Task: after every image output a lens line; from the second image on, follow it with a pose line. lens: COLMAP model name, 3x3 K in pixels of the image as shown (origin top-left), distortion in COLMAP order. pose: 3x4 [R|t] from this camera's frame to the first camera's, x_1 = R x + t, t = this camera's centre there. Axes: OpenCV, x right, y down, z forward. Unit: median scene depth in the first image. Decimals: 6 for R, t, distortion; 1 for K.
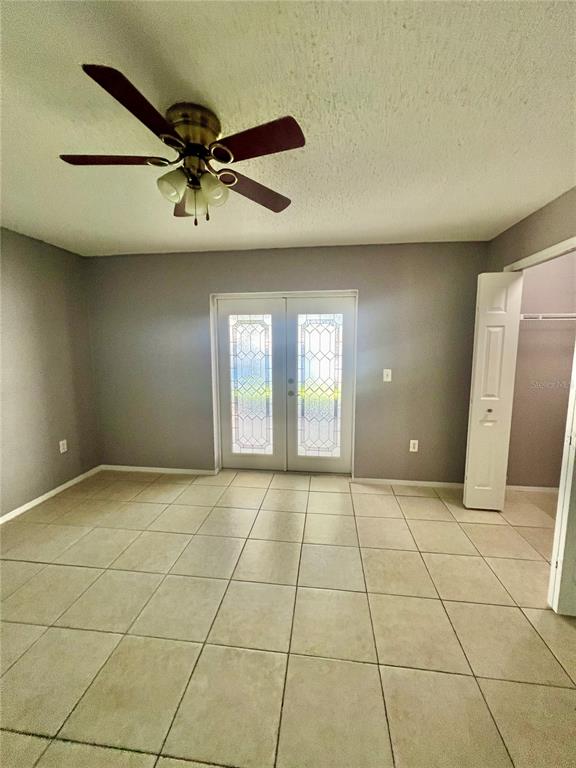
lens RADIAL K [[310.1, 0, 287.3], [0, 310.1, 386.4], [0, 0, 1]] dist [0.001459, -0.000302]
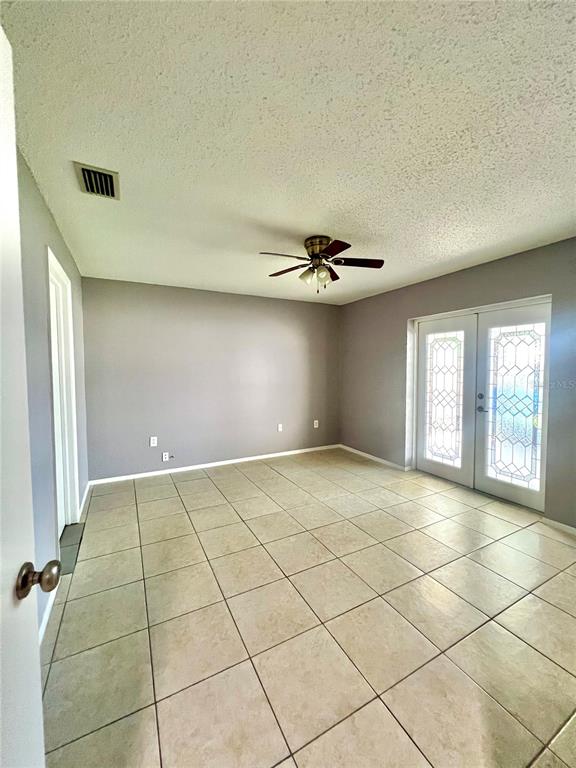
lens RADIAL K [[310.1, 0, 288.9], [0, 310.1, 382.0], [0, 0, 1]] dist [0.001459, -0.000302]
pose [[0.568596, 0.040331, -0.821627, 0.466170], [-0.091485, 0.995702, -0.014435, 0.007117], [0.817514, 0.083374, 0.569842, -0.053588]]
